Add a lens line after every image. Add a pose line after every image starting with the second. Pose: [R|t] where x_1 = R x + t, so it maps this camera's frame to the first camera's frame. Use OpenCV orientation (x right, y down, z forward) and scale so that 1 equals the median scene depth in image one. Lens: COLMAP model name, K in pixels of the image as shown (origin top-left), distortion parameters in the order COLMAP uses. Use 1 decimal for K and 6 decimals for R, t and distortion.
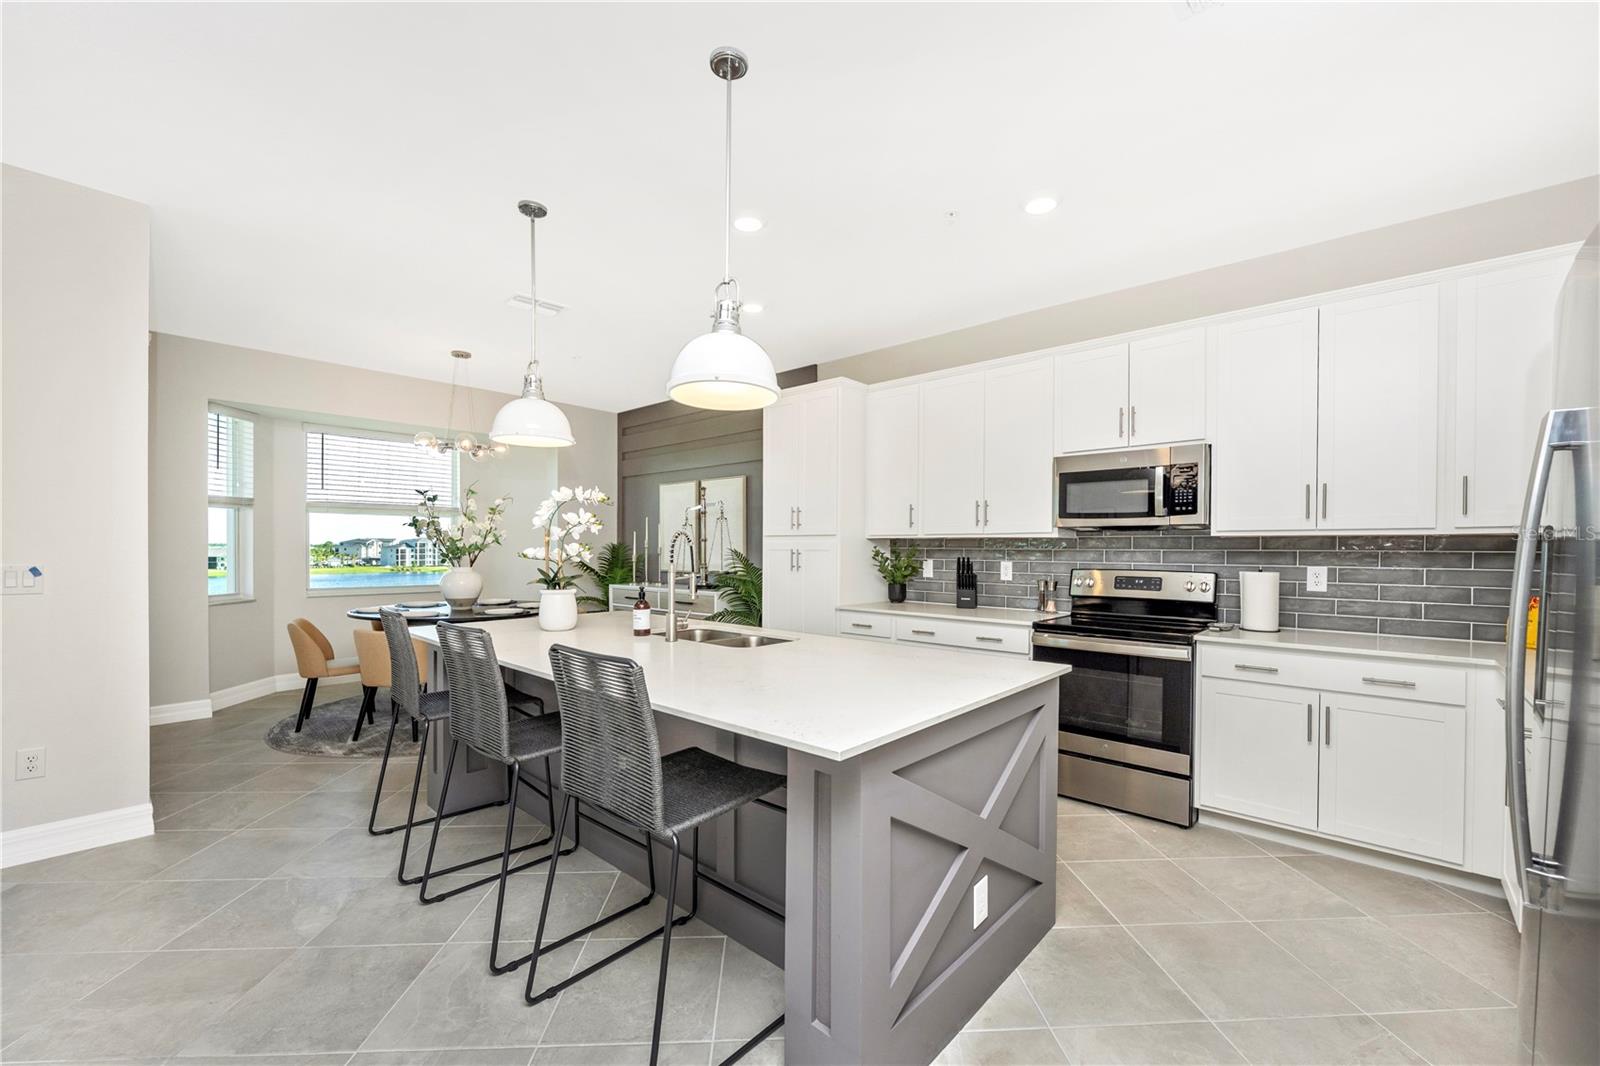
lens RADIAL K [[637.2, 0, 798.1], [0, 637.2, 555.0], [0, 0, 1]] dist [-0.004329, 0.000444]
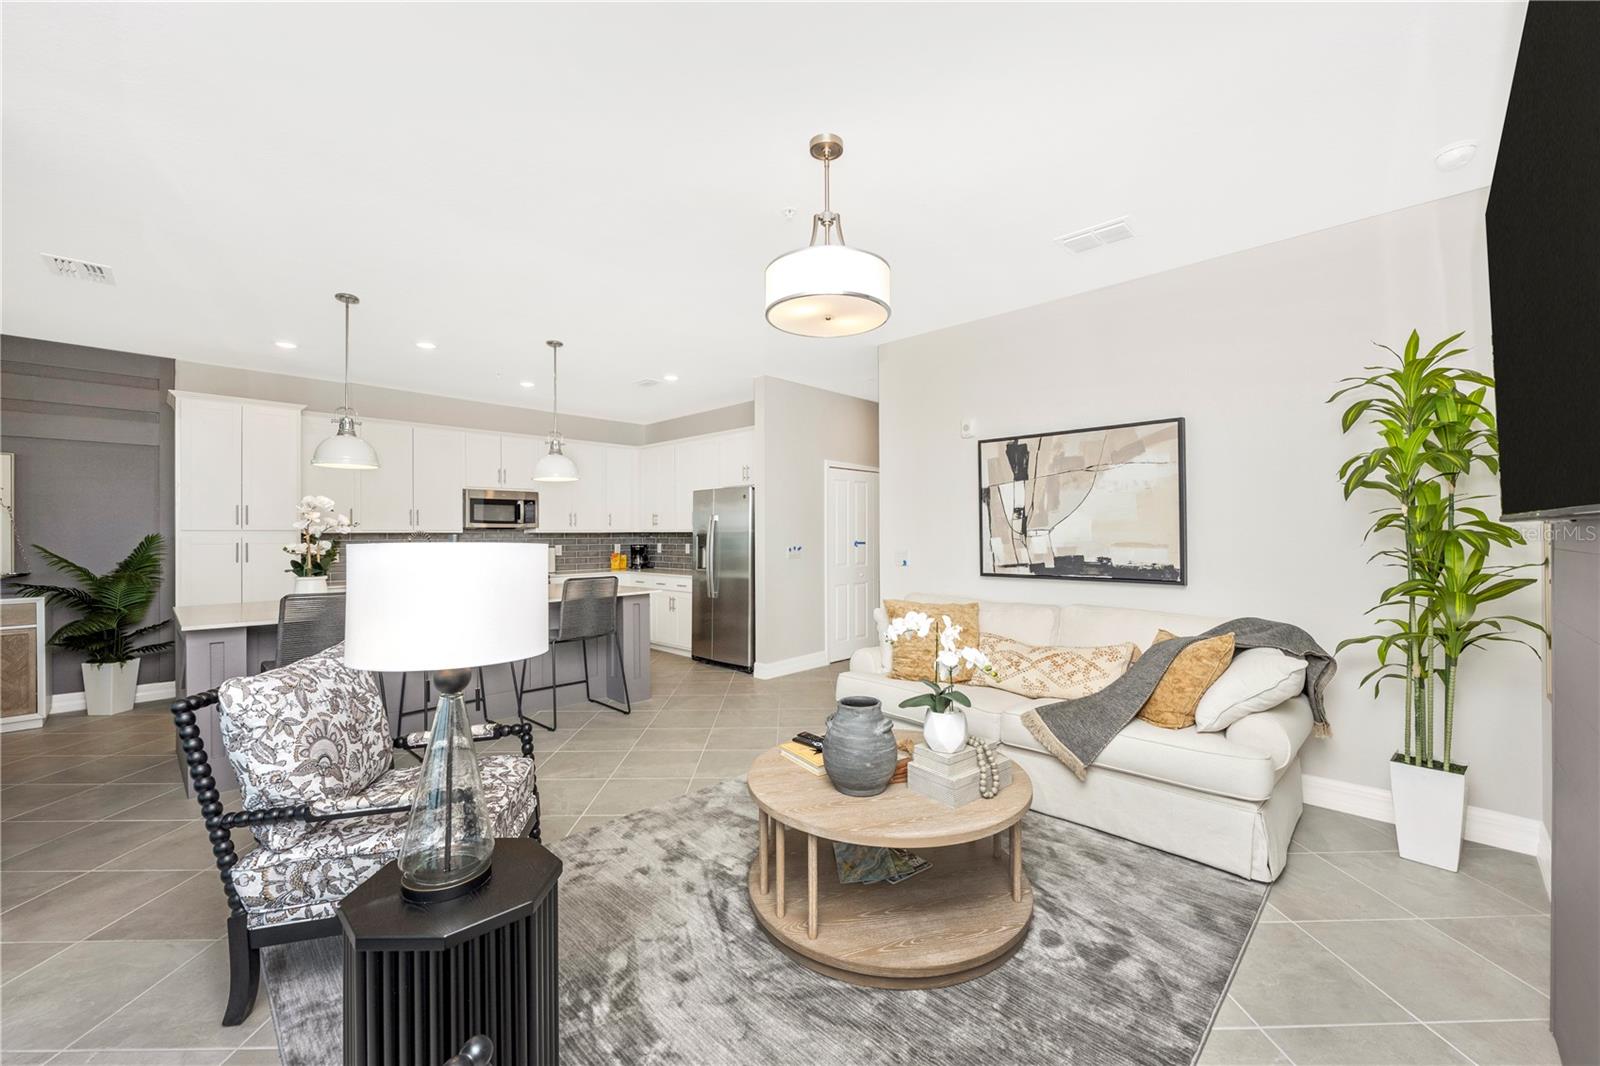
lens RADIAL K [[637.2, 0, 821.2], [0, 637.2, 530.9], [0, 0, 1]] dist [-0.004329, 0.000444]
pose [[0.006232, -0.000531, 0.999980, -1.389694], [0.016565, 0.999863, 0.000427, -0.017965], [-0.999843, 0.016562, 0.006240, -0.016639]]
